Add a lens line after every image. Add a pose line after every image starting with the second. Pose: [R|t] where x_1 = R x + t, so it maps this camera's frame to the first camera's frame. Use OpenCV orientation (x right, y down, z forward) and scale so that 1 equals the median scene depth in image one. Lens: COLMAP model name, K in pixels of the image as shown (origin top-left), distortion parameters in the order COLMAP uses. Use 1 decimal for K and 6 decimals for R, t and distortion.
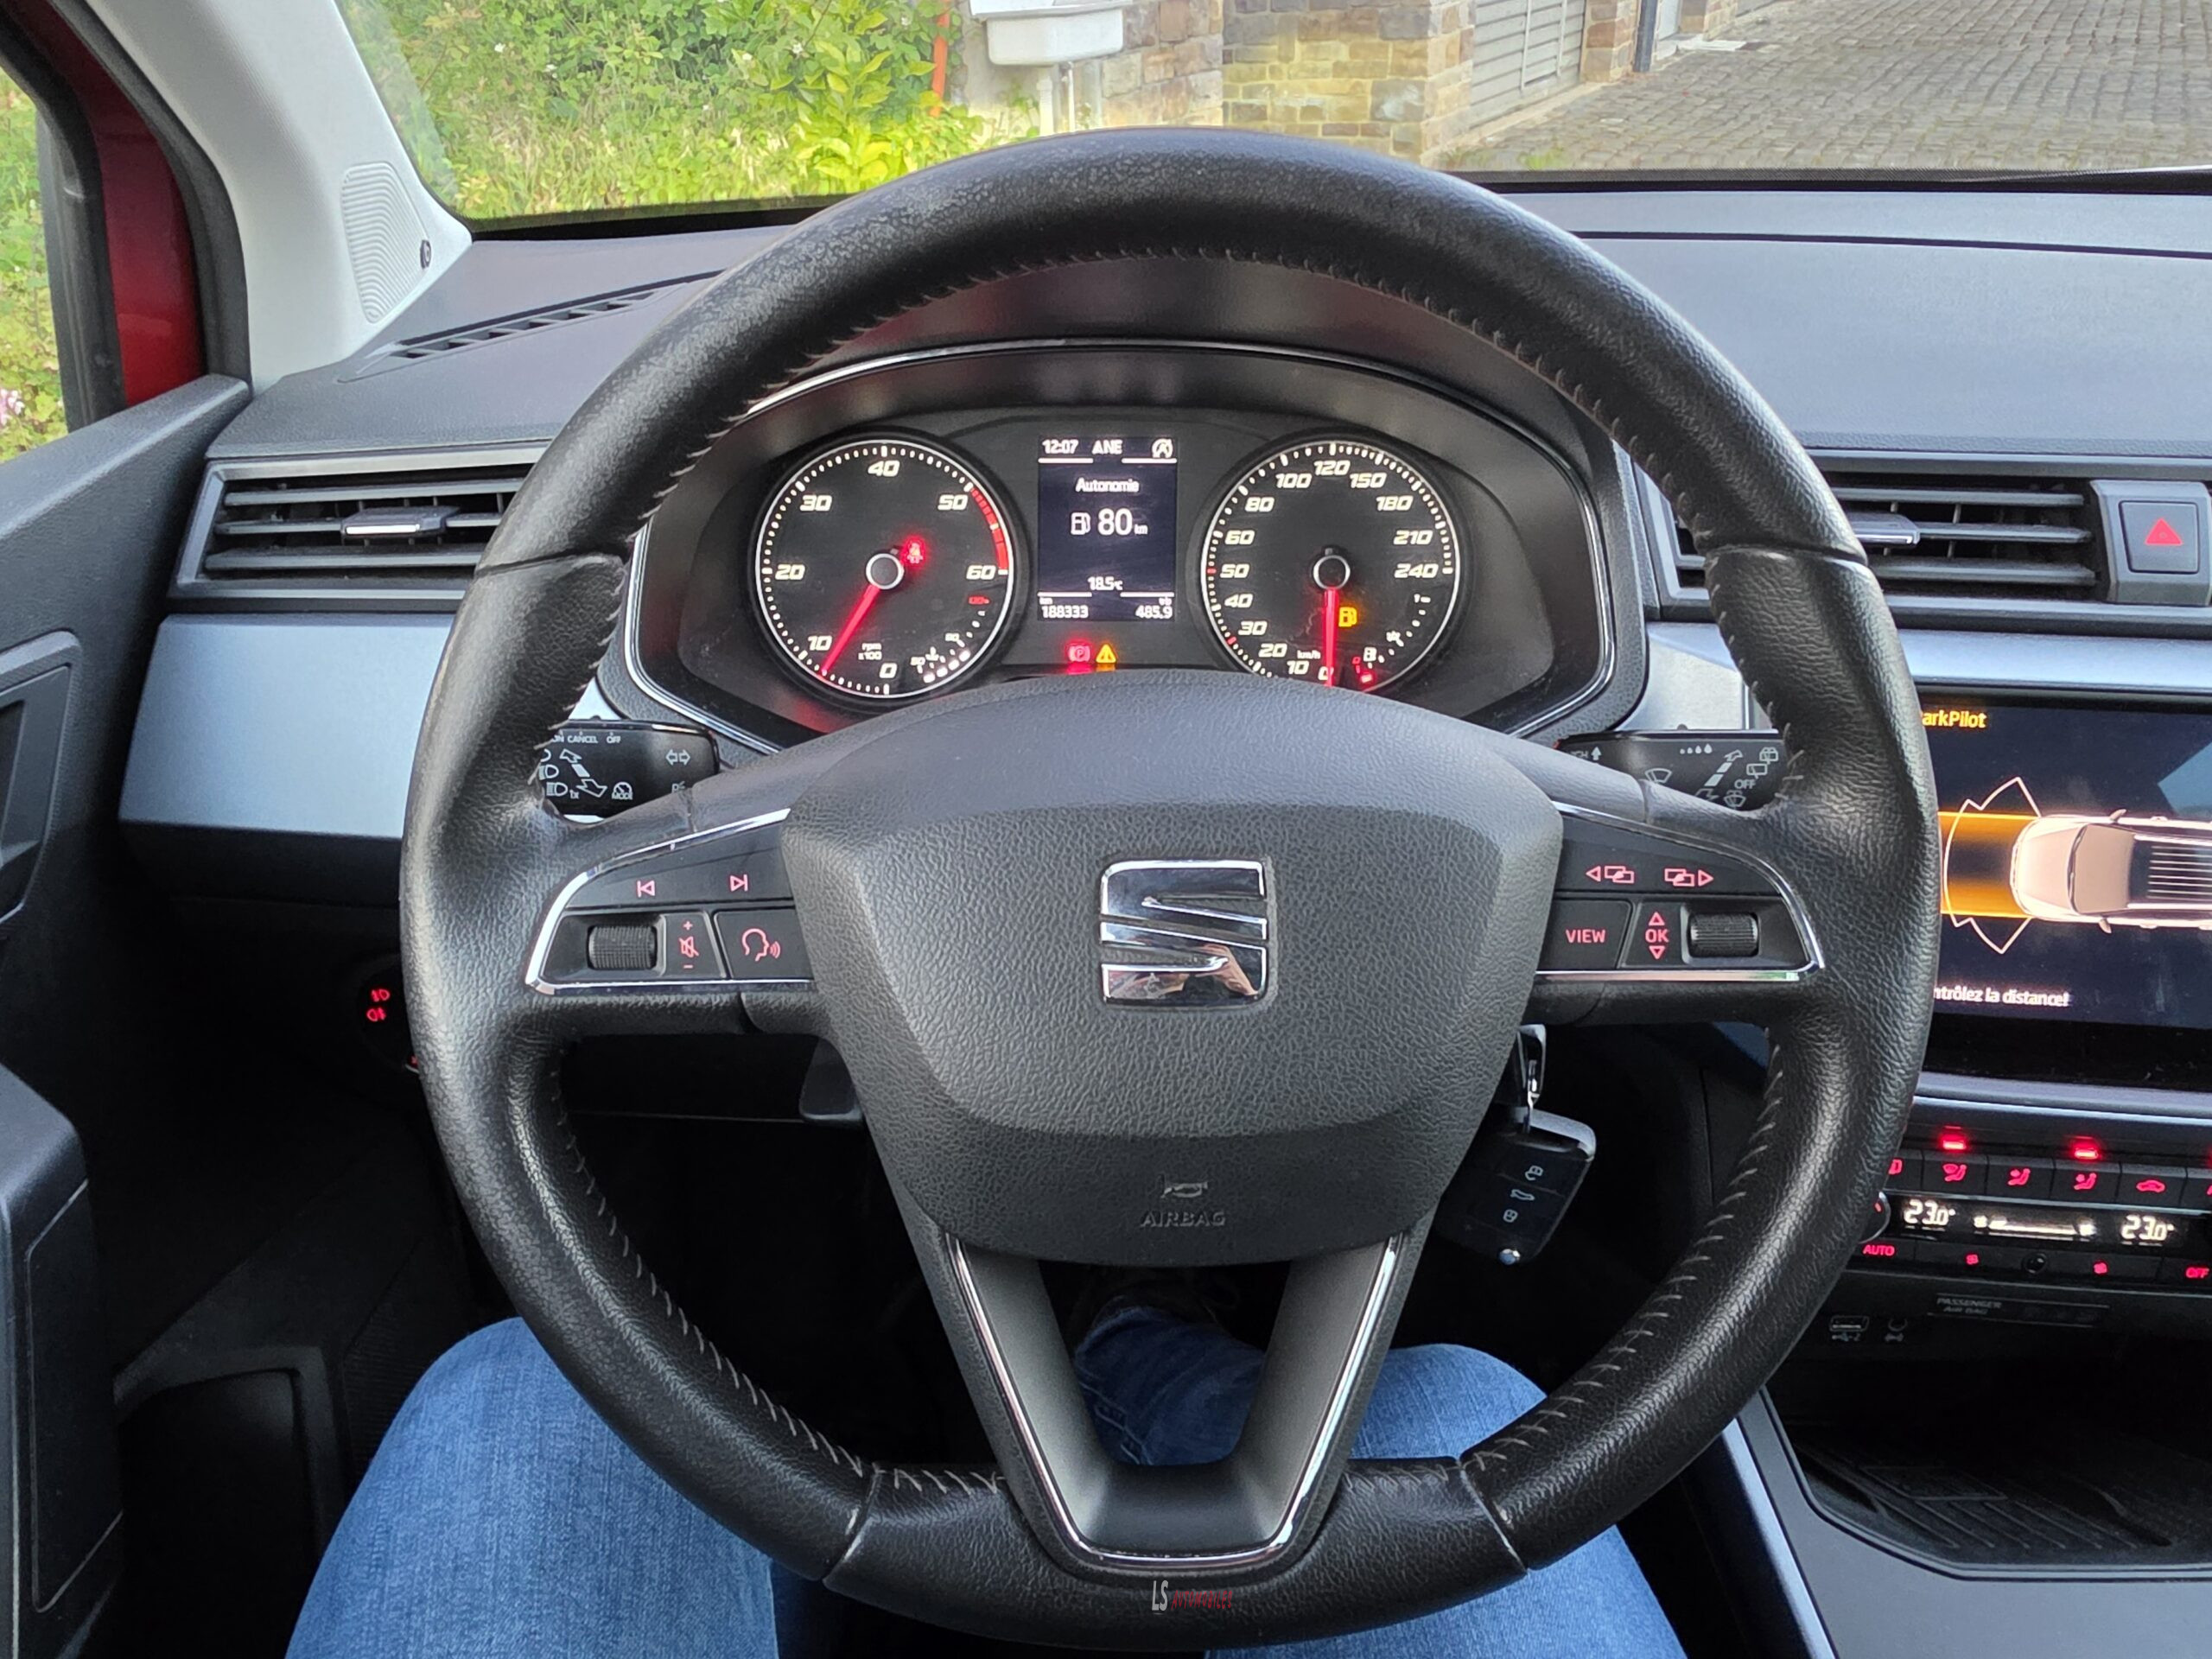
lens RADIAL K [[1524.6, 0, 994.8], [0, 1524.6, 823.2], [0, 0, 1]] dist [0.005053, 0.002001]
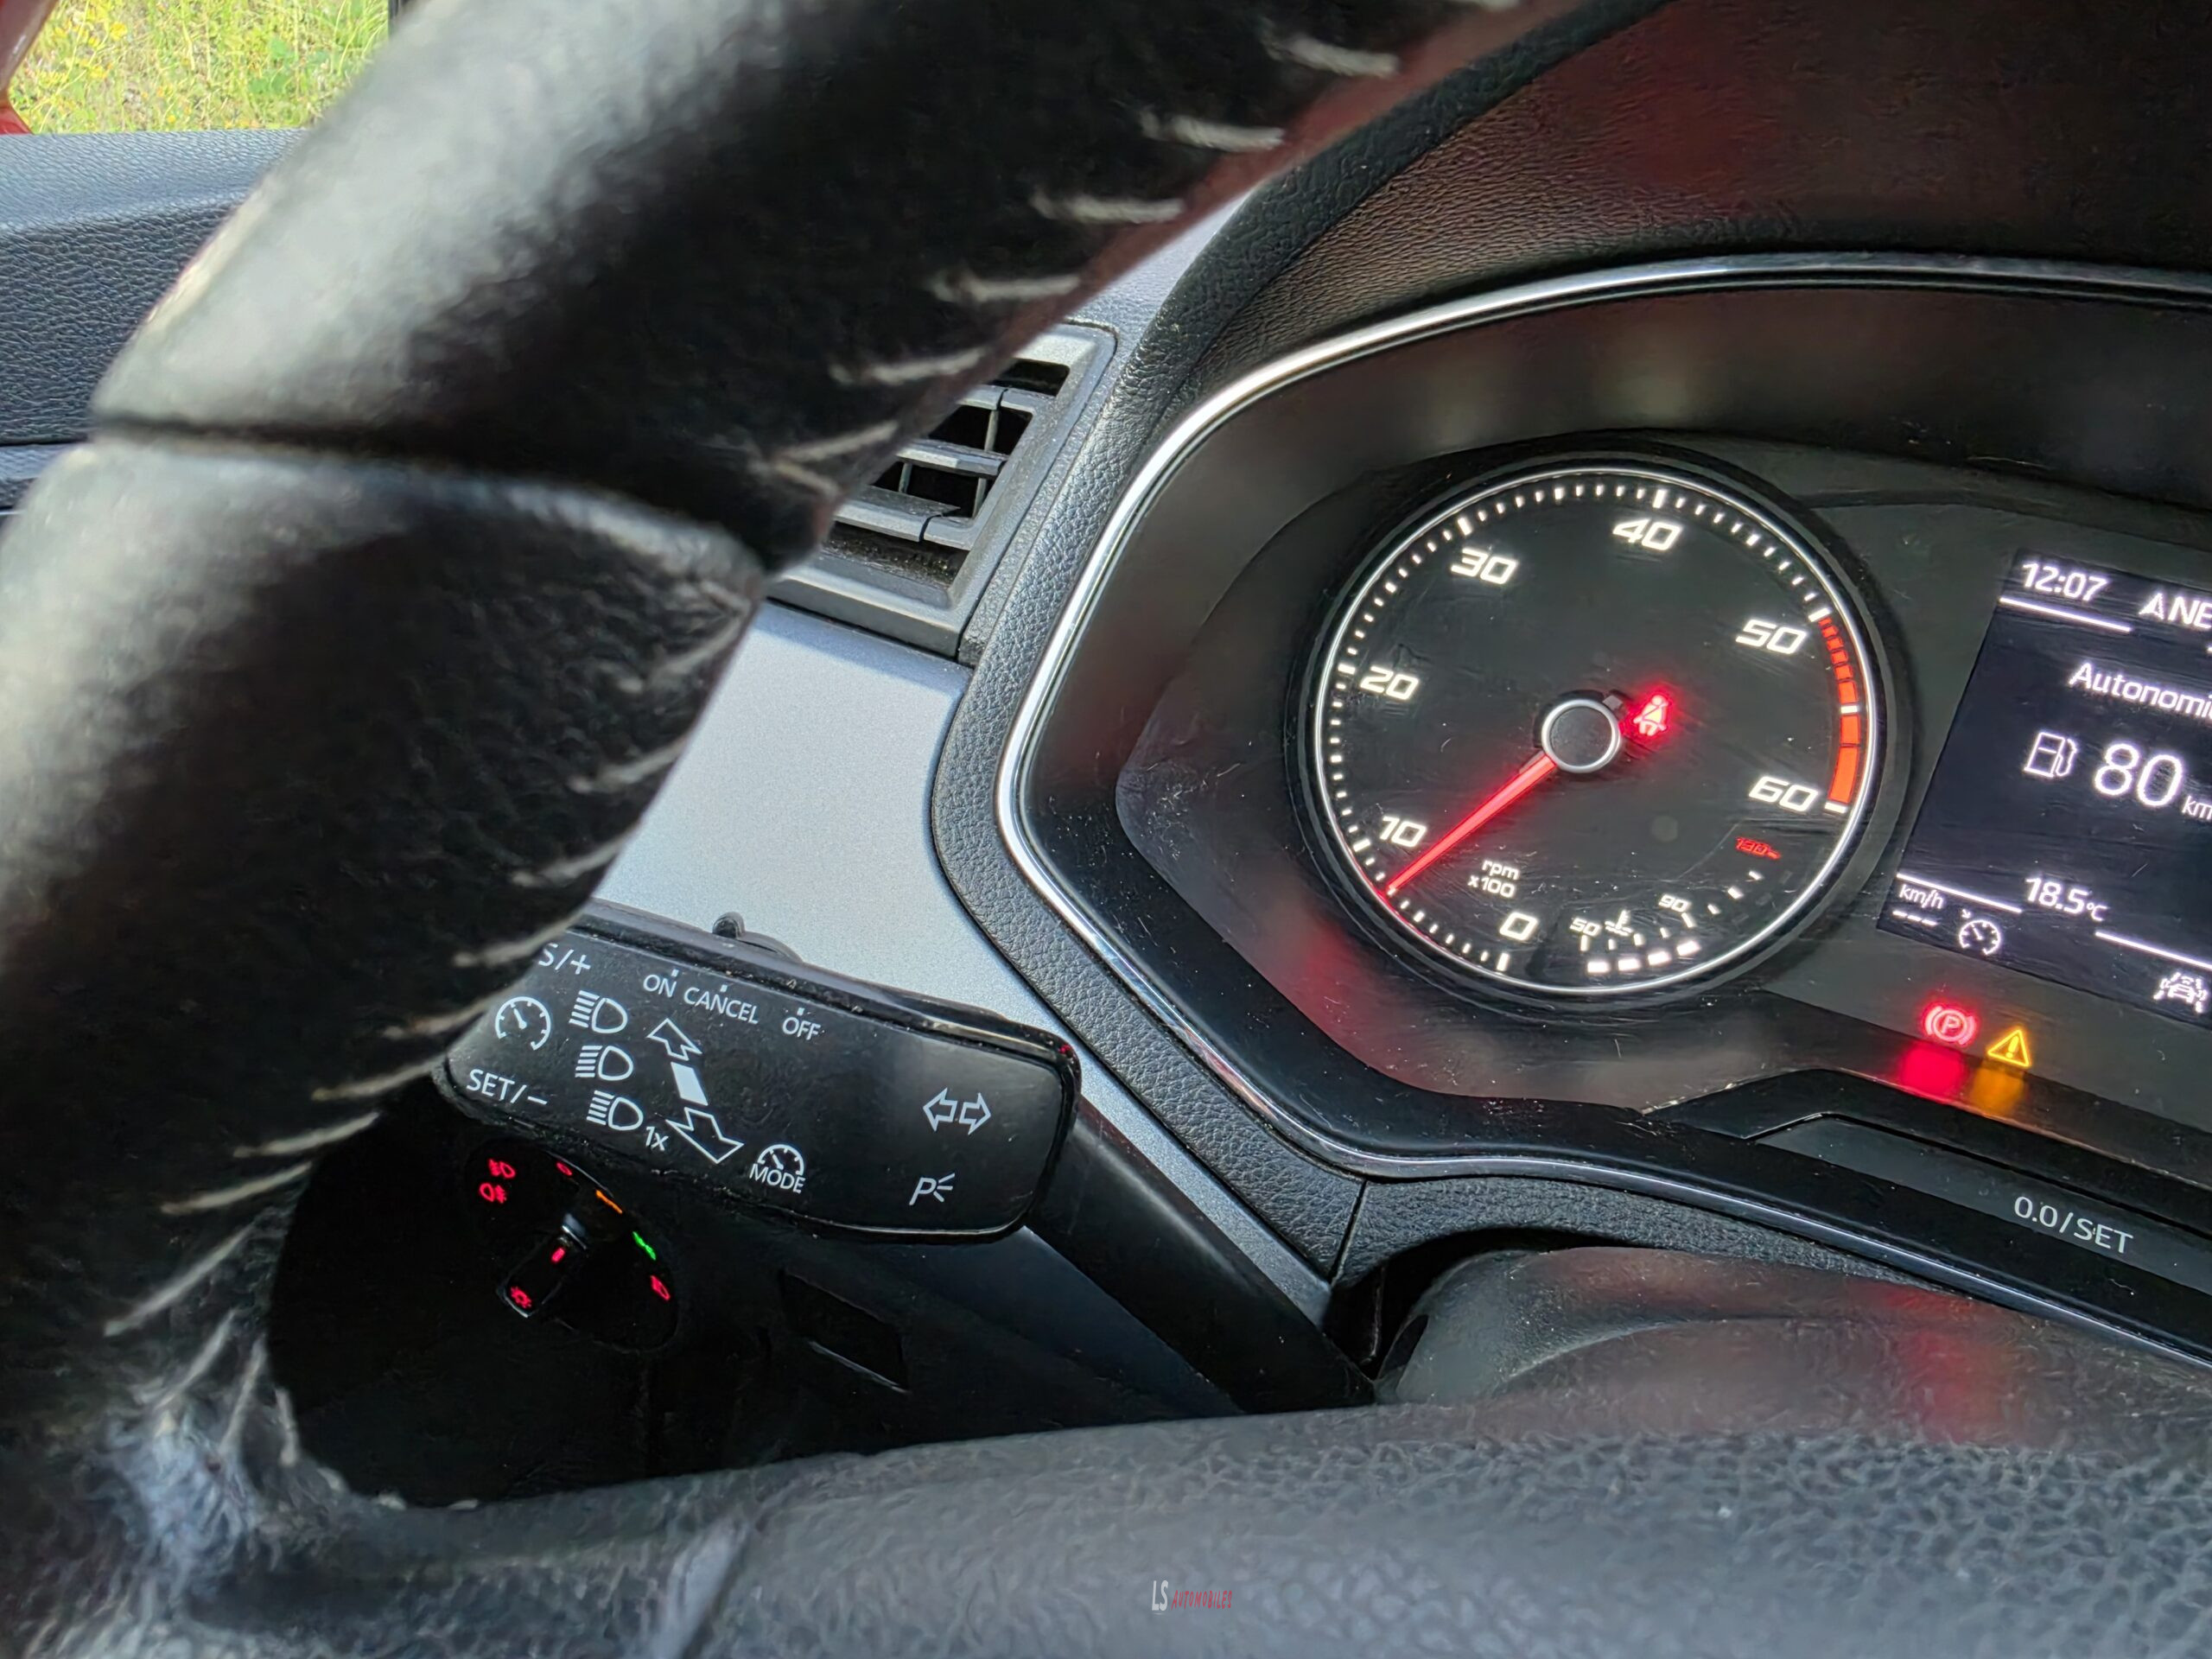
lens RADIAL K [[1471.1, 0, 1025.6], [0, 1471.1, 862.6], [0, 0, 1]] dist [0.000490, -0.002638]
pose [[0.902681, 0.310231, -0.298202, -0.078988], [-0.310133, 0.949433, 0.048934, -0.094142], [0.298304, 0.048310, 0.953248, 0.498788]]
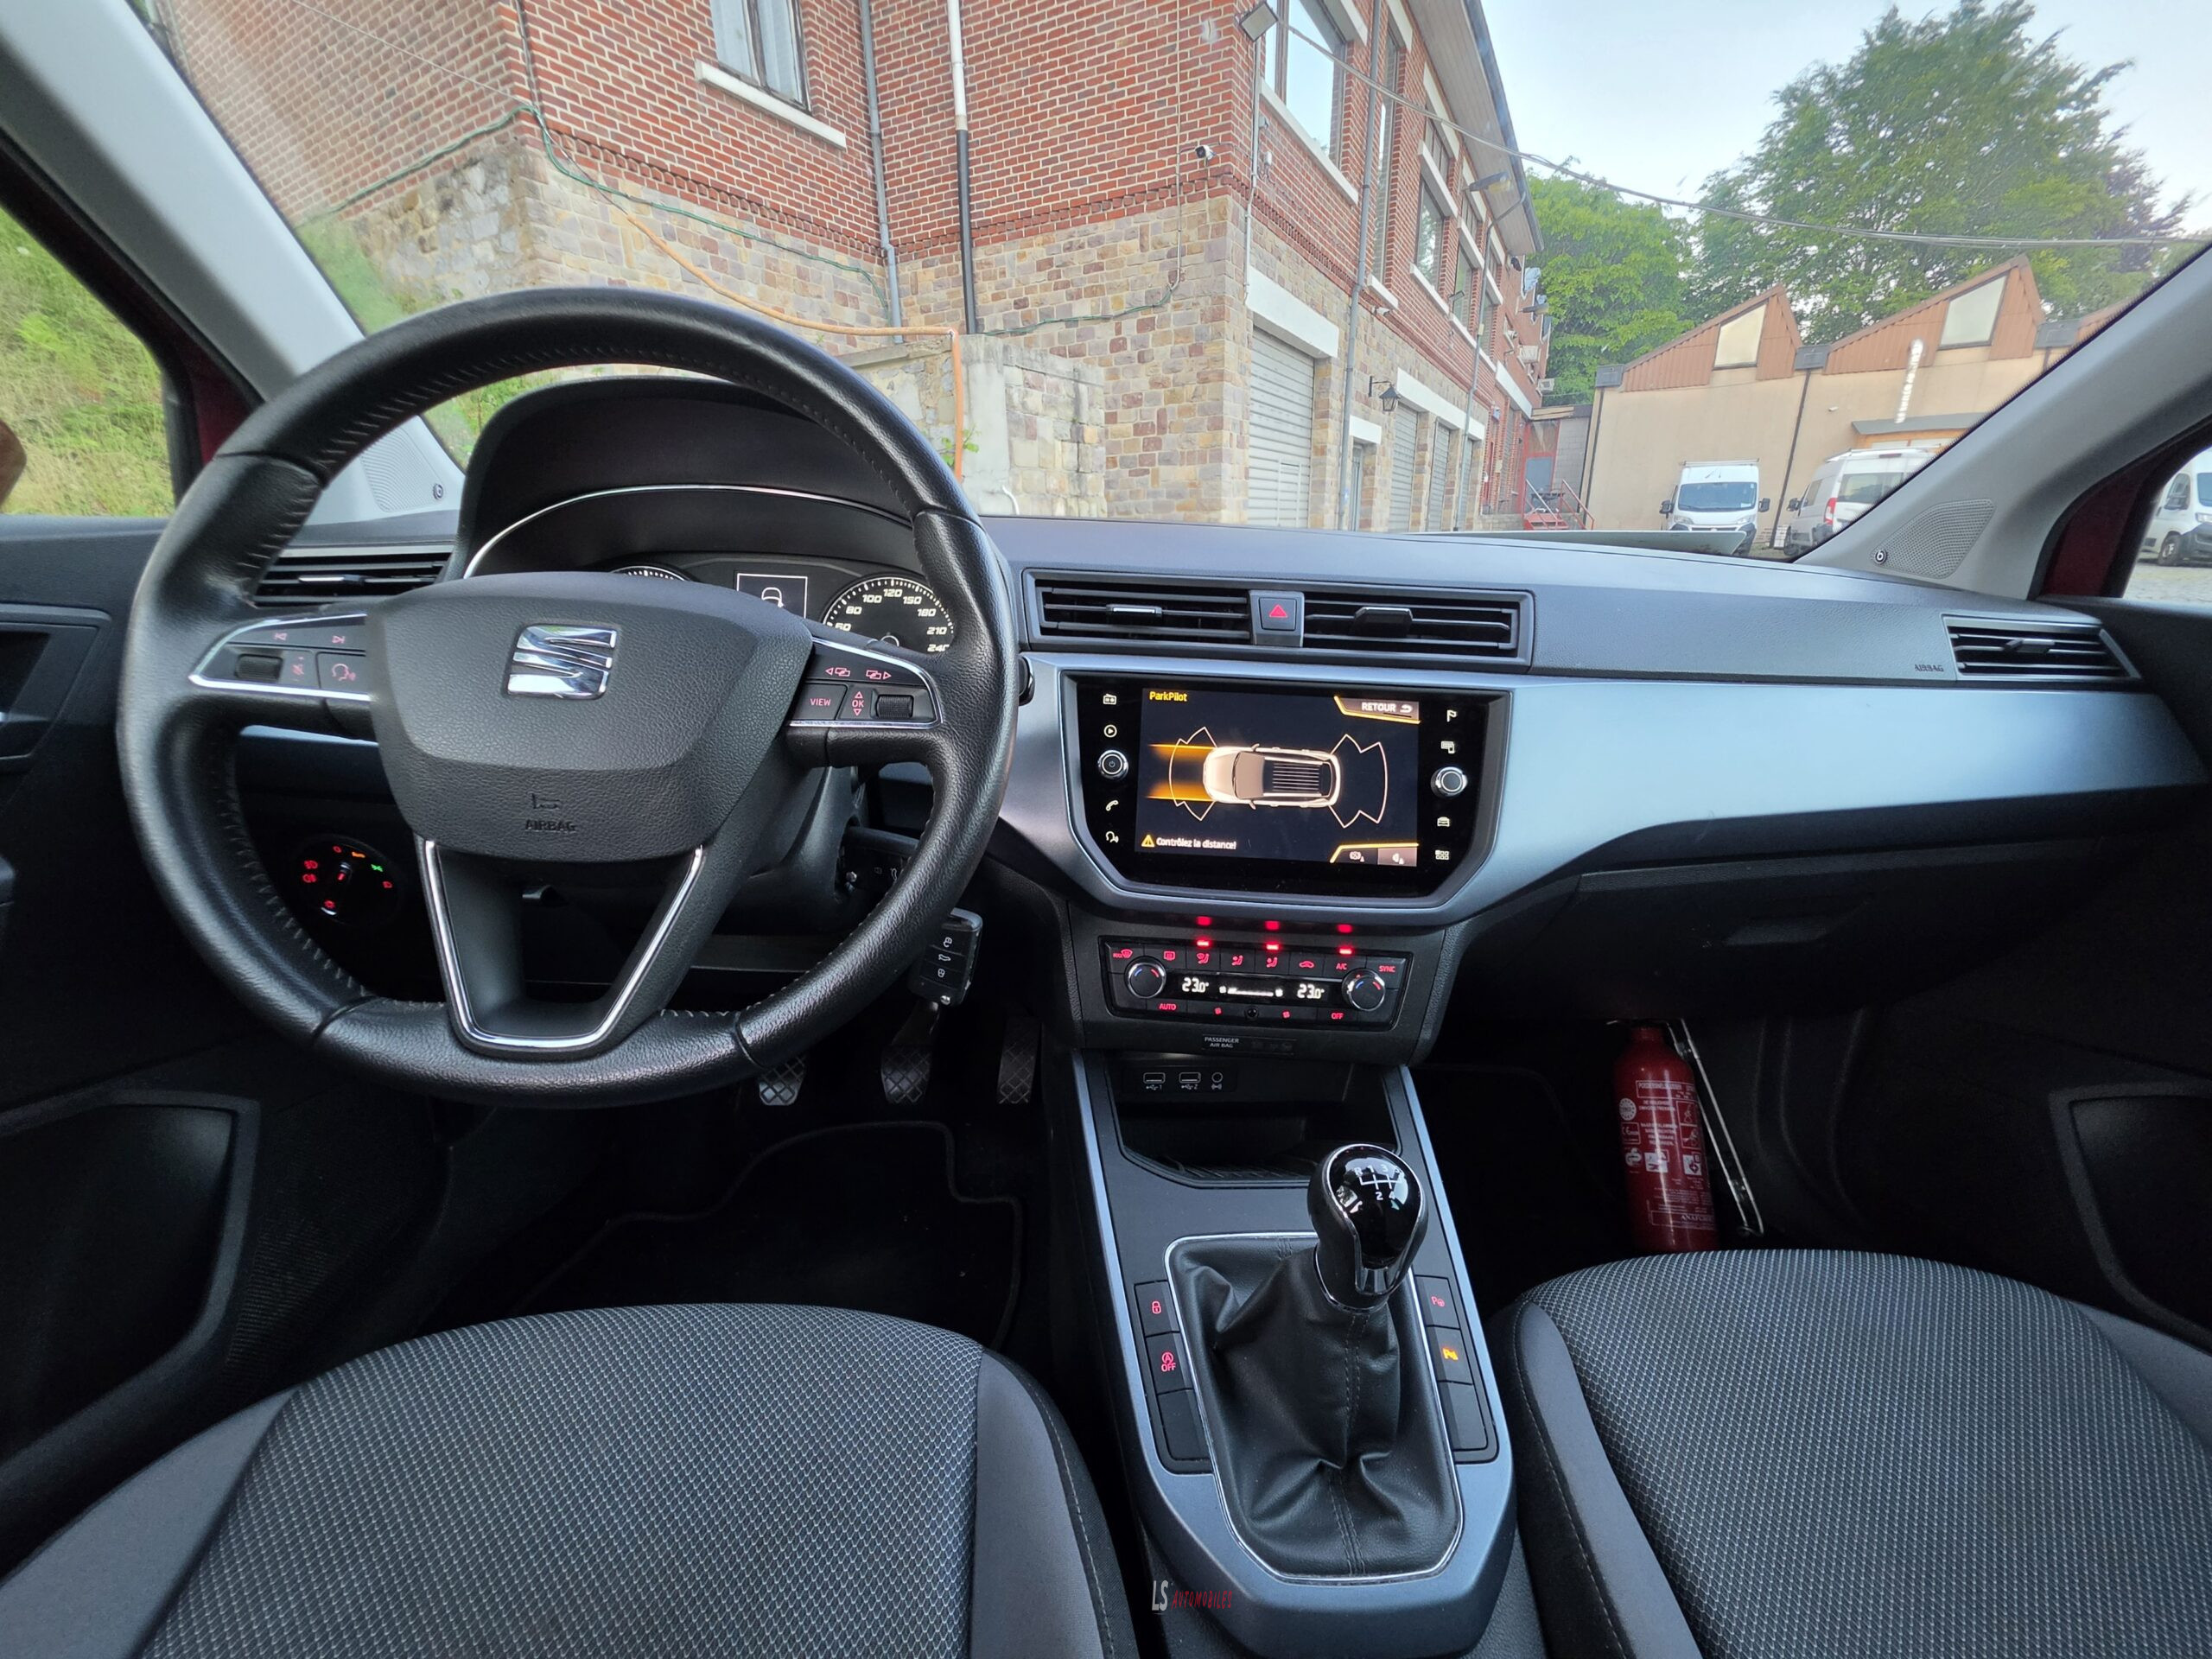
lens RADIAL K [[883.0, 0, 1085.2], [0, 883.0, 836.1], [0, 0, 1]] dist [-0.000671, -0.000464]
pose [[0.997038, 0.022987, 0.073401, 0.383295], [-0.007992, 0.980092, -0.198384, 0.273709], [-0.076500, 0.197209, 0.977372, -0.021669]]
